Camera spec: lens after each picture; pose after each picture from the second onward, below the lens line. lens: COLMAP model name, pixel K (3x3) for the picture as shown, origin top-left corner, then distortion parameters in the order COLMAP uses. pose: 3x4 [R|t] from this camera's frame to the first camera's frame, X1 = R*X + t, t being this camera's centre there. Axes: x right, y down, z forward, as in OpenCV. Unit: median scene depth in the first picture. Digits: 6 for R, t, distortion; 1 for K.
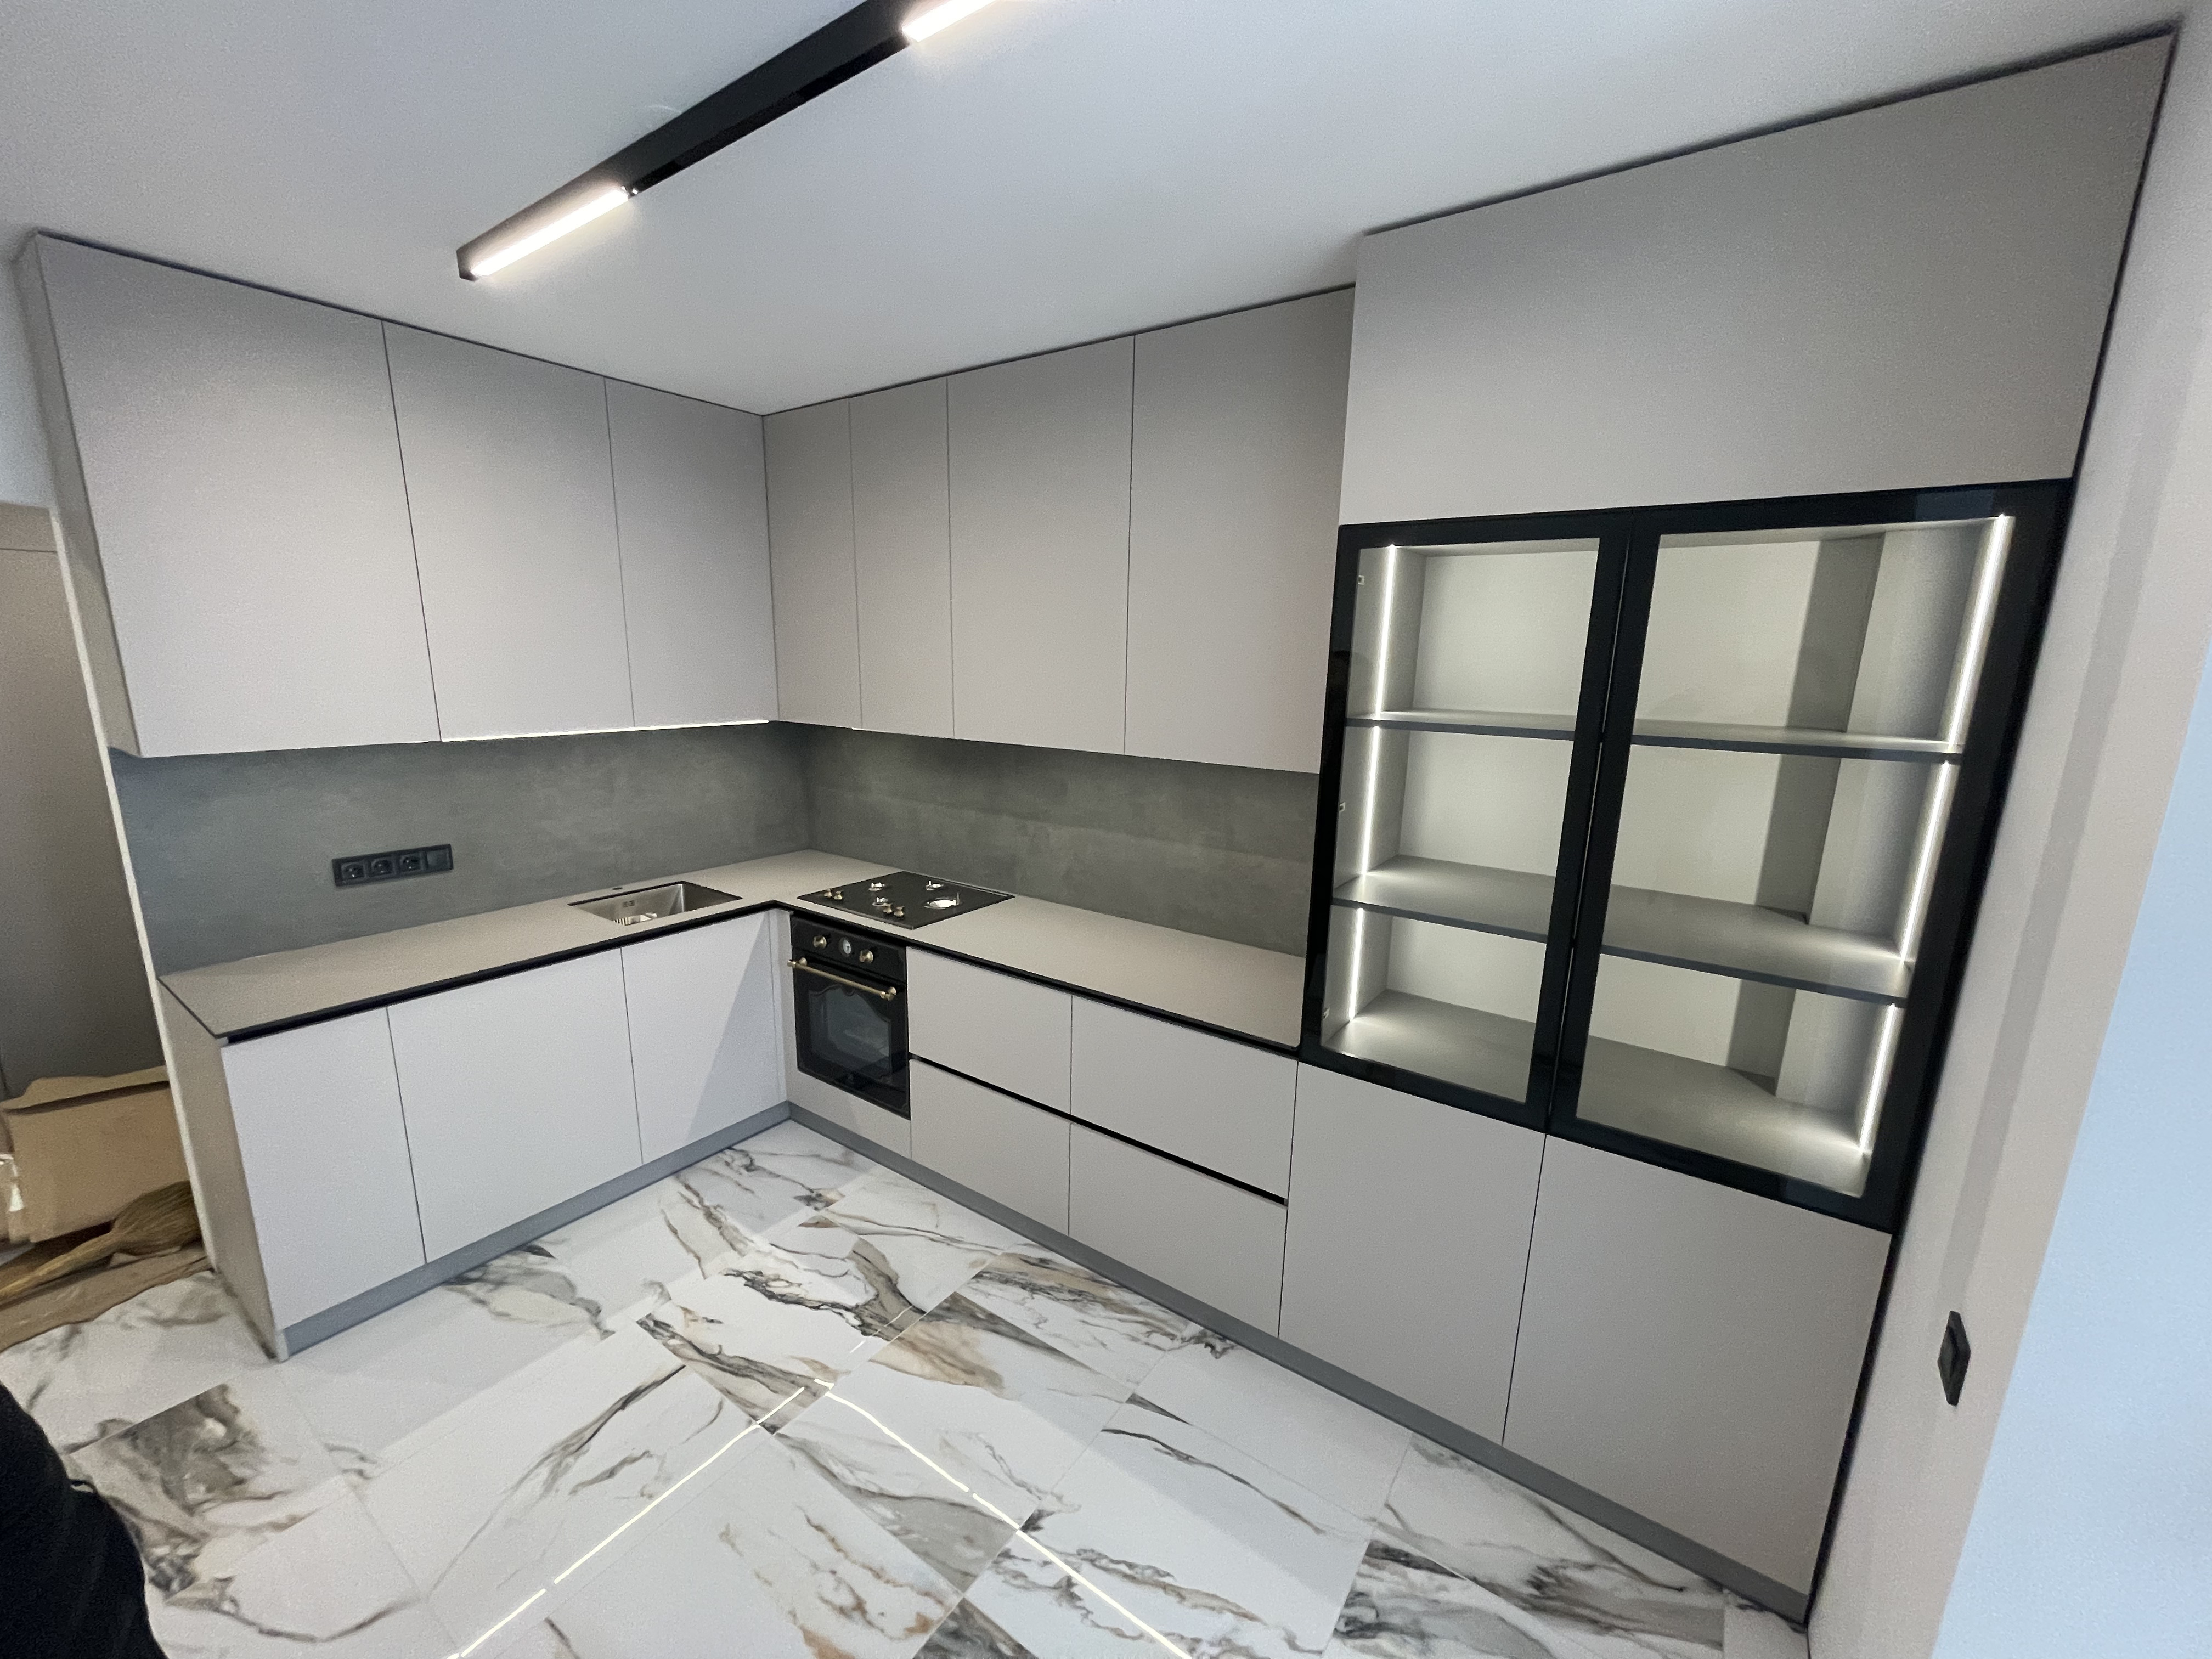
lens RADIAL K [[895.2, 0, 1109.7], [0, 895.2, 845.8], [0, 0, 1]] dist [-0.003030, 0.000606]
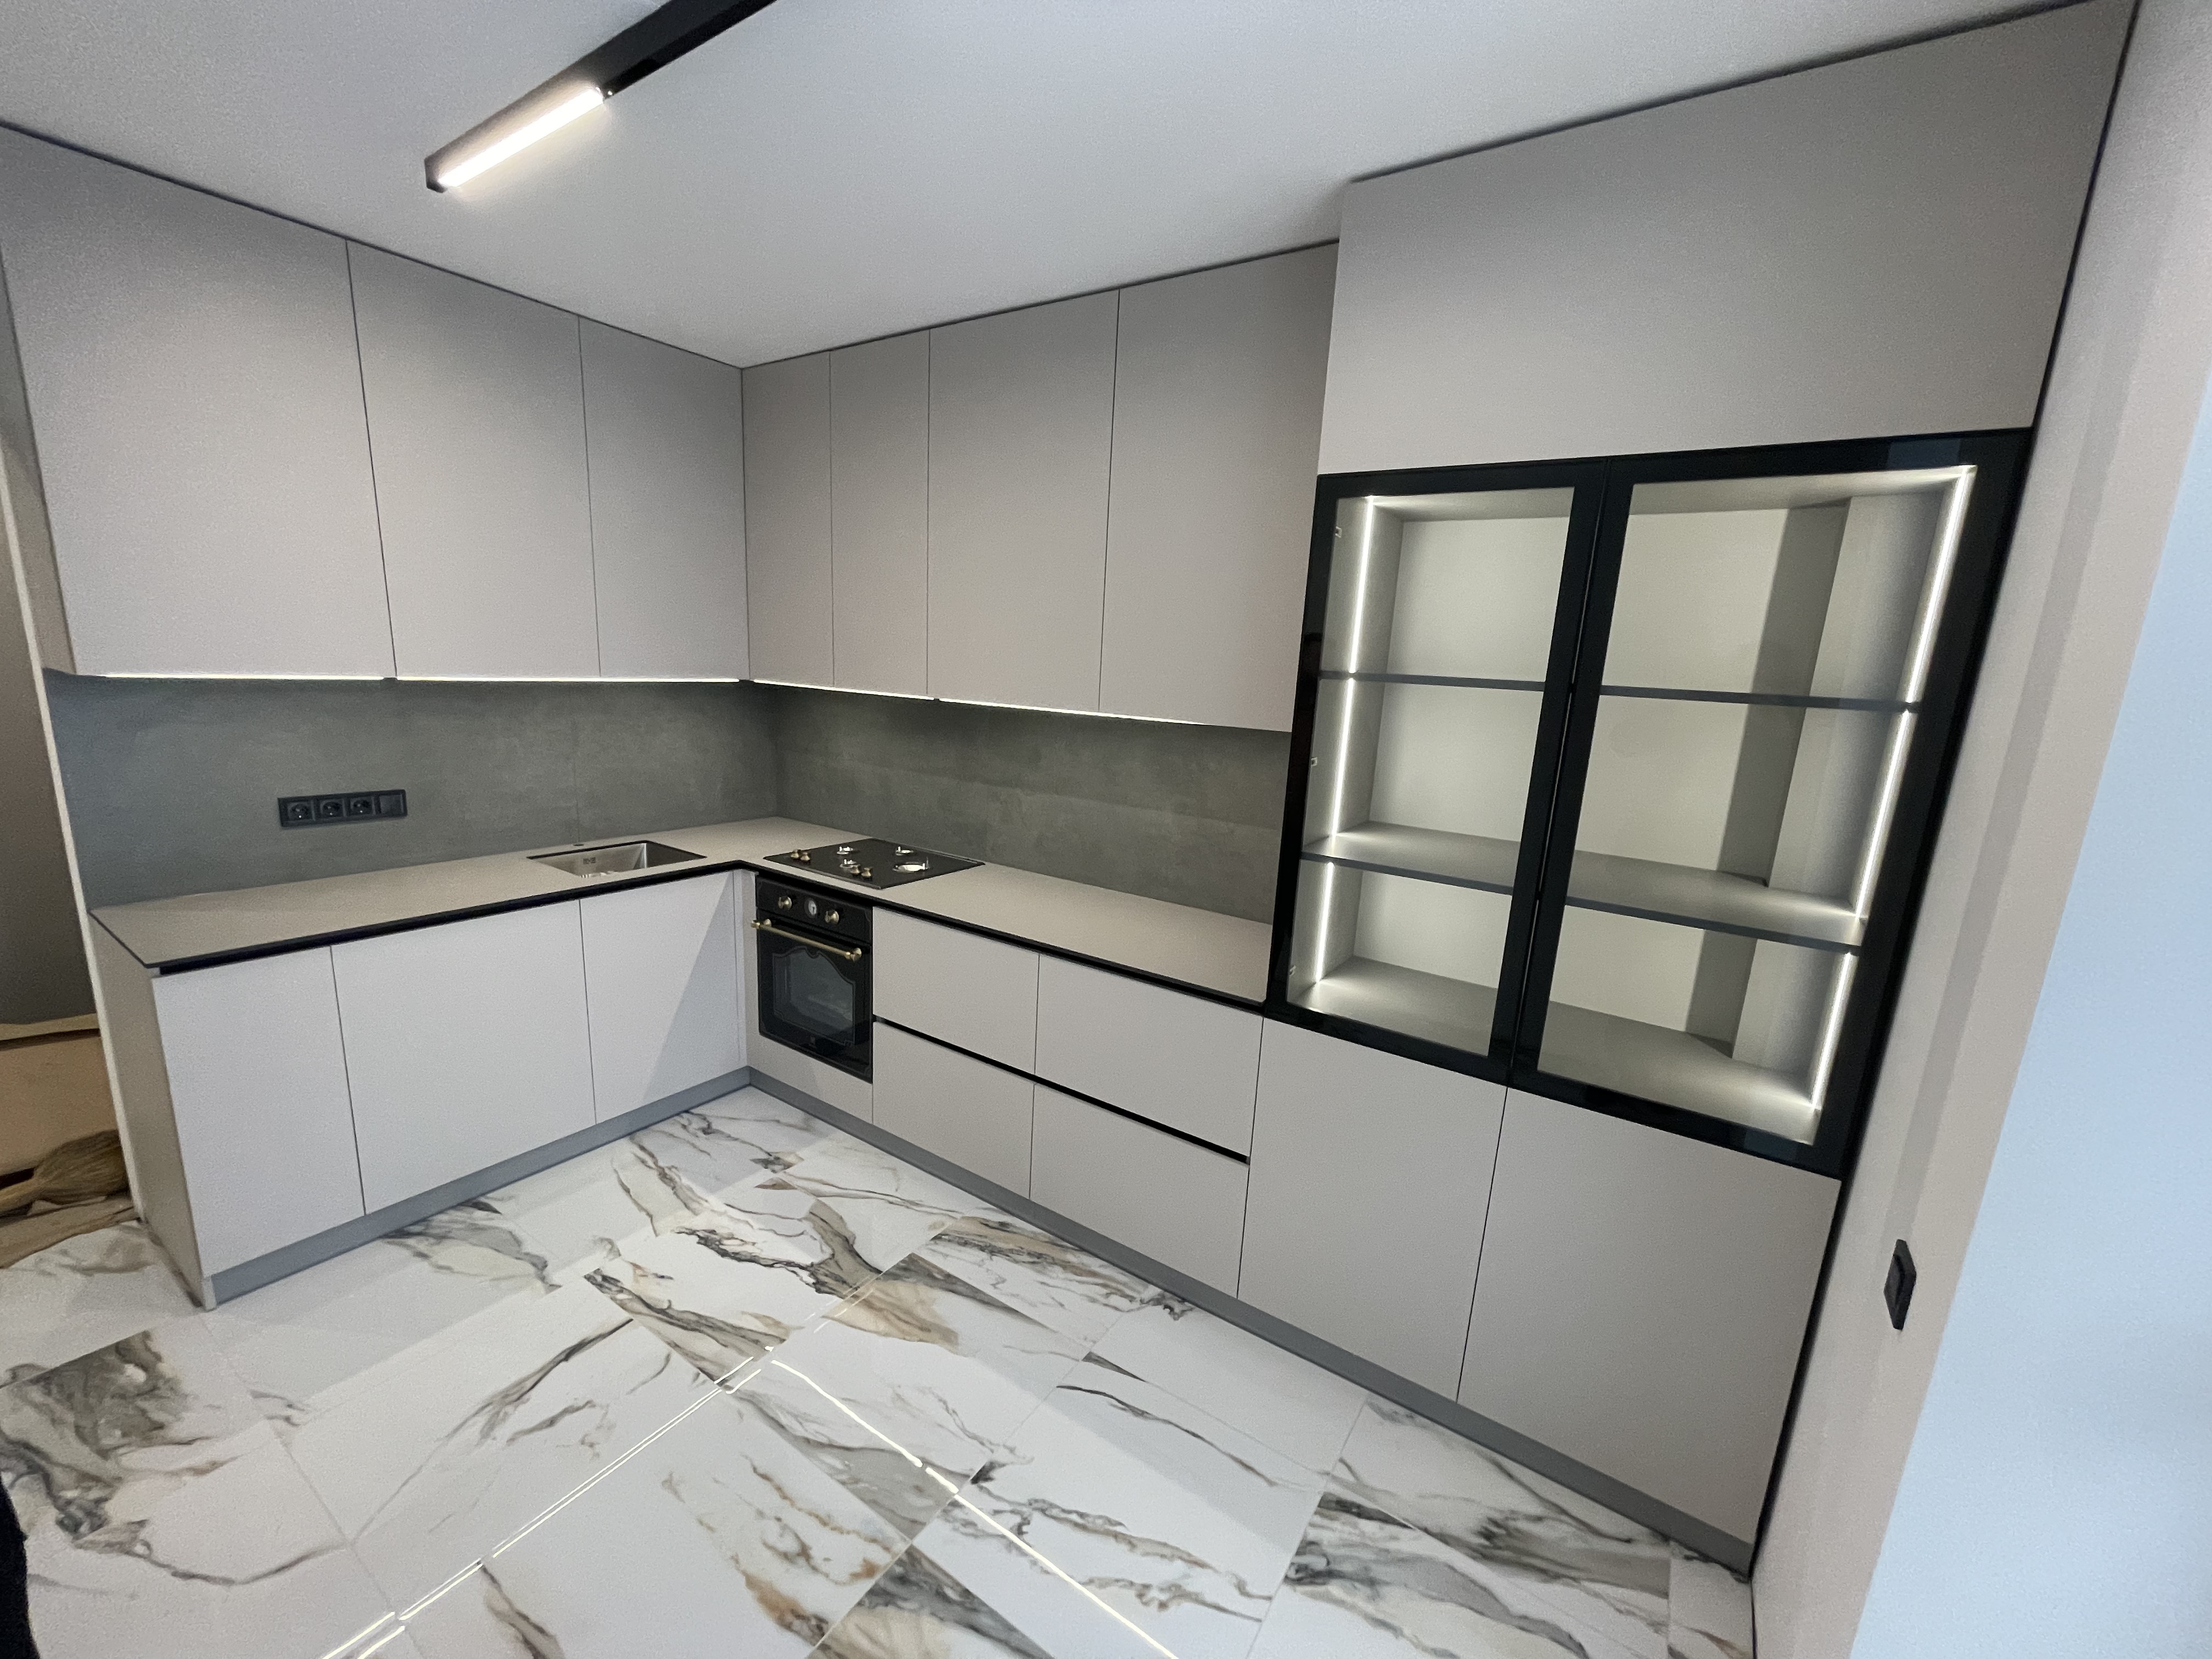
lens RADIAL K [[895.2, 0, 1109.5], [0, 895.2, 845.7], [0, 0, 1]] dist [-0.003030, 0.000606]
pose [[0.999272, 0.026015, 0.027922, 0.005103], [-0.025933, 0.999658, -0.003295, 0.049909], [-0.027998, 0.002568, 0.999605, 0.006410]]
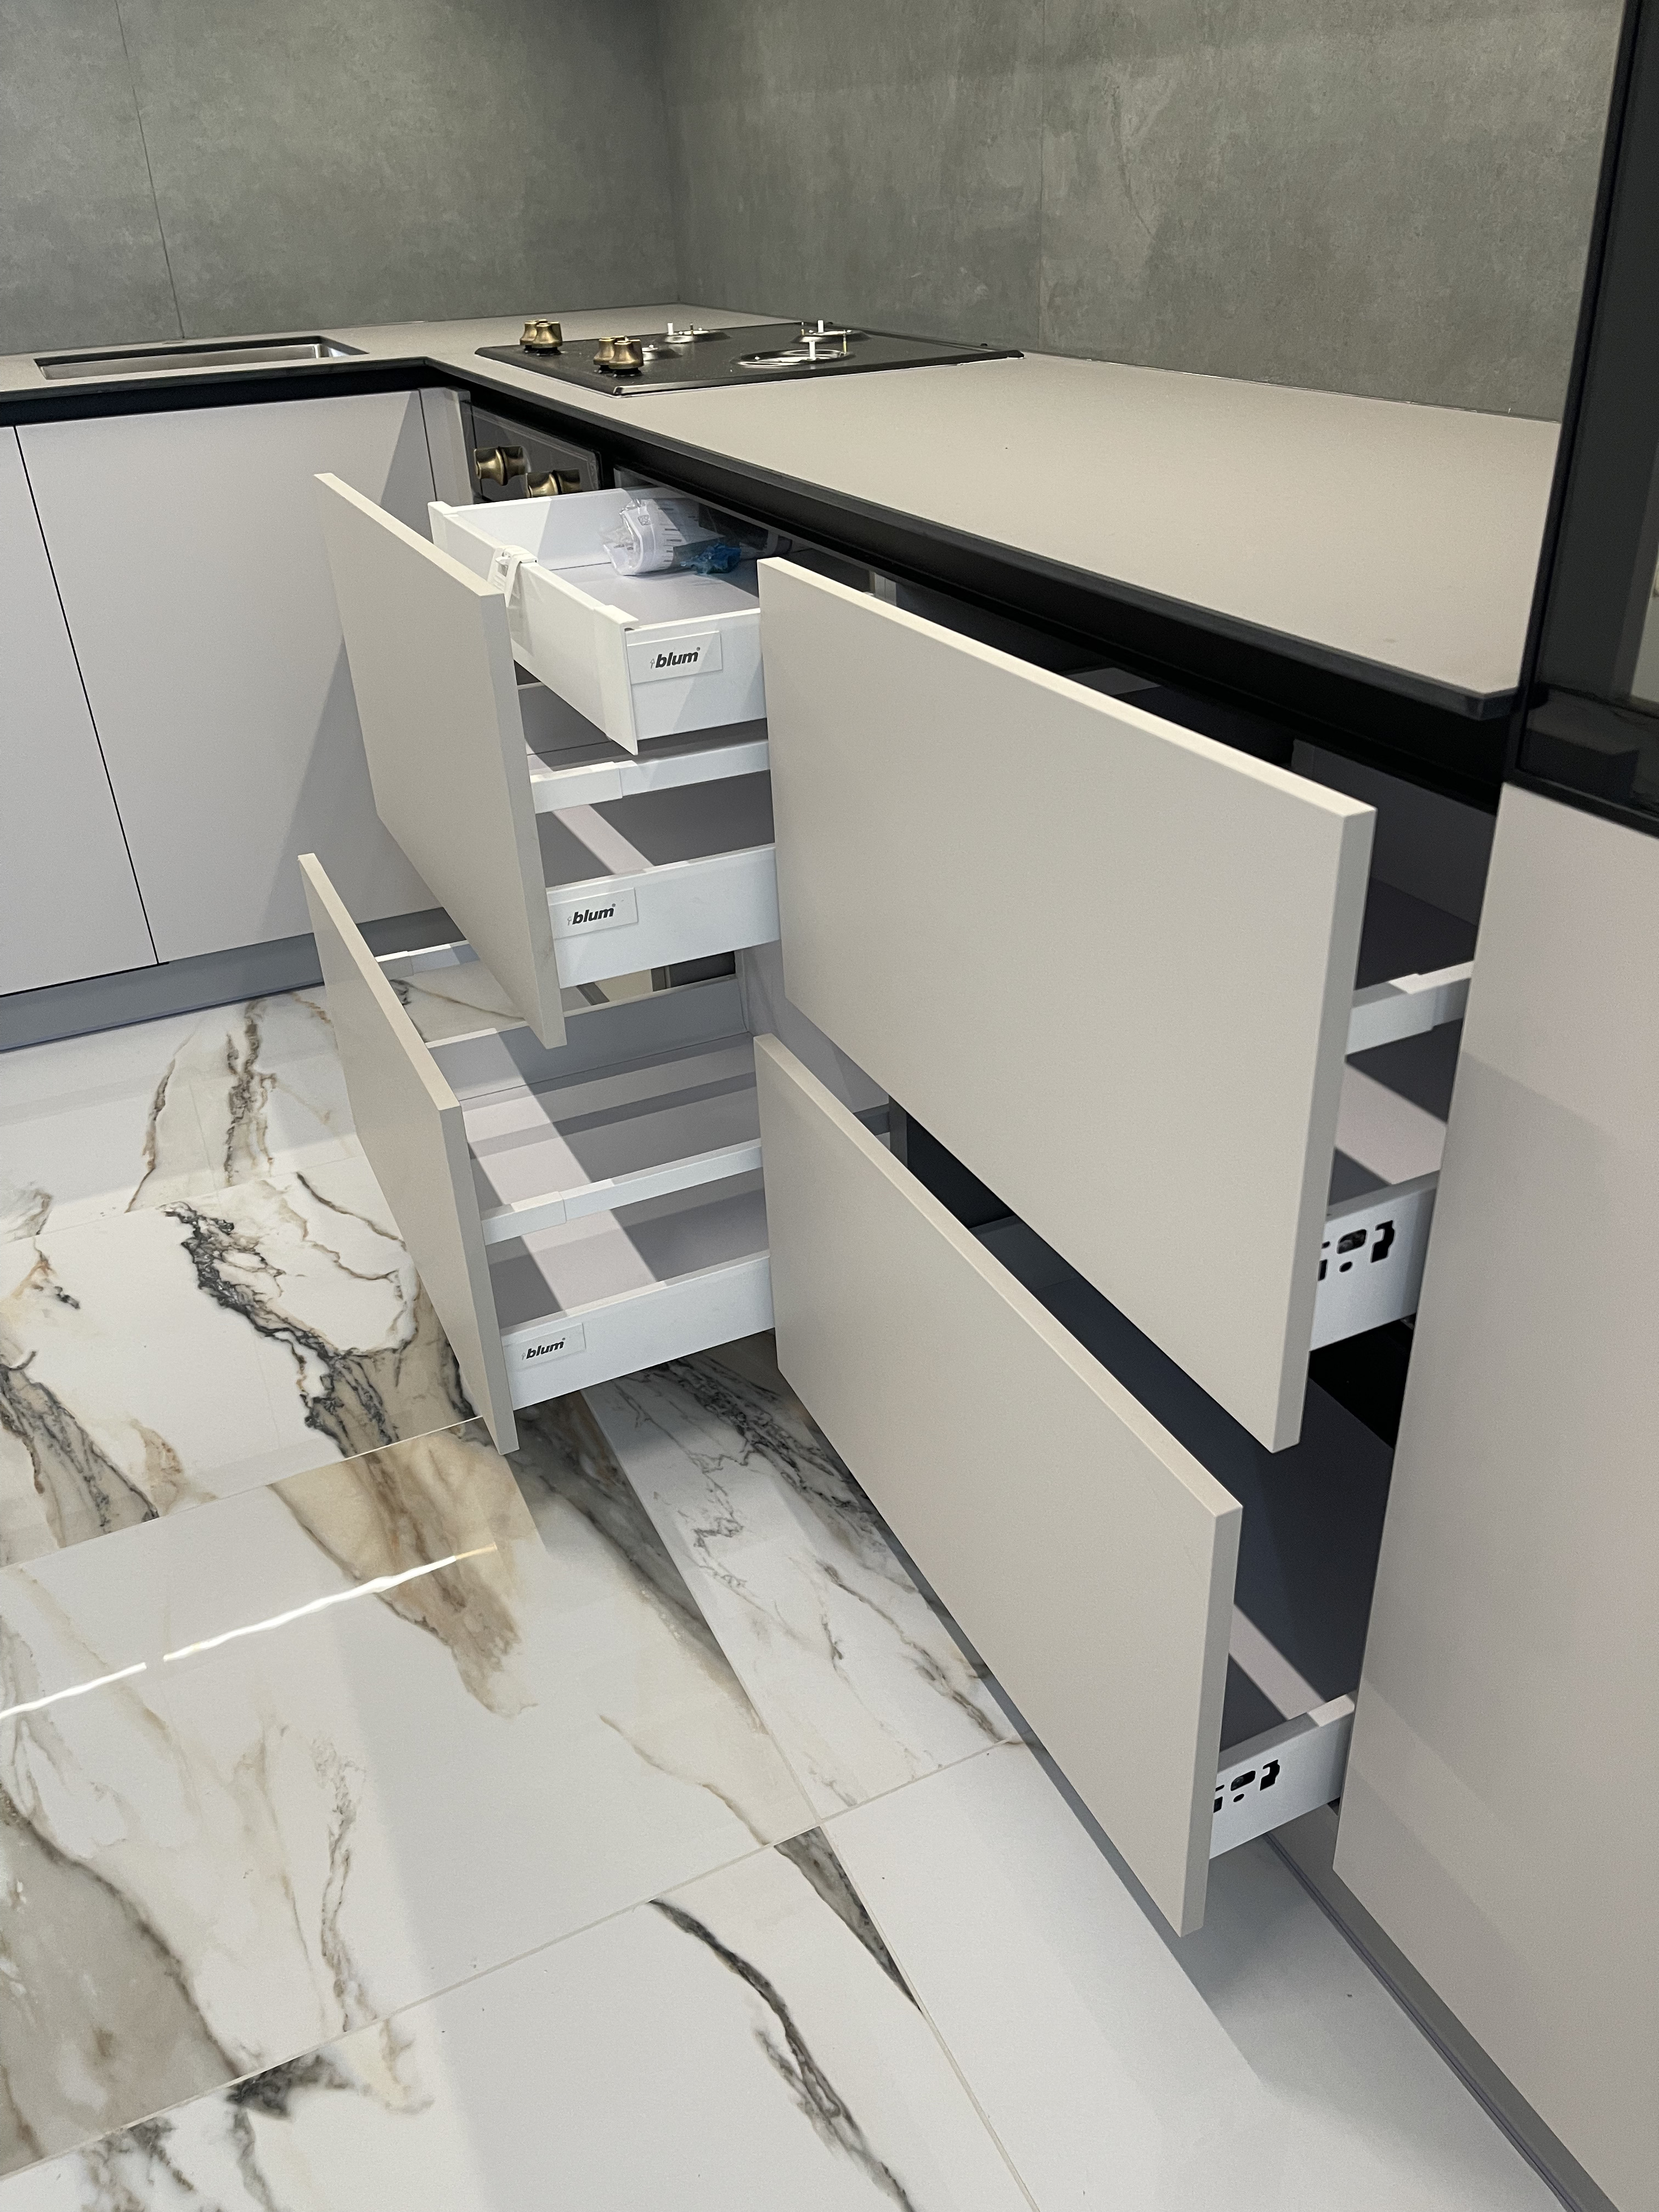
lens RADIAL K [[1709.0, 0, 821.3], [0, 1709.0, 1103.9], [0, 0, 1]] dist [0.078348, -0.105380]
pose [[0.862707, 0.189265, -0.468951, 0.237990], [-0.042784, 0.951316, 0.305234, 0.174283], [0.503891, -0.243264, 0.828805, 0.517863]]
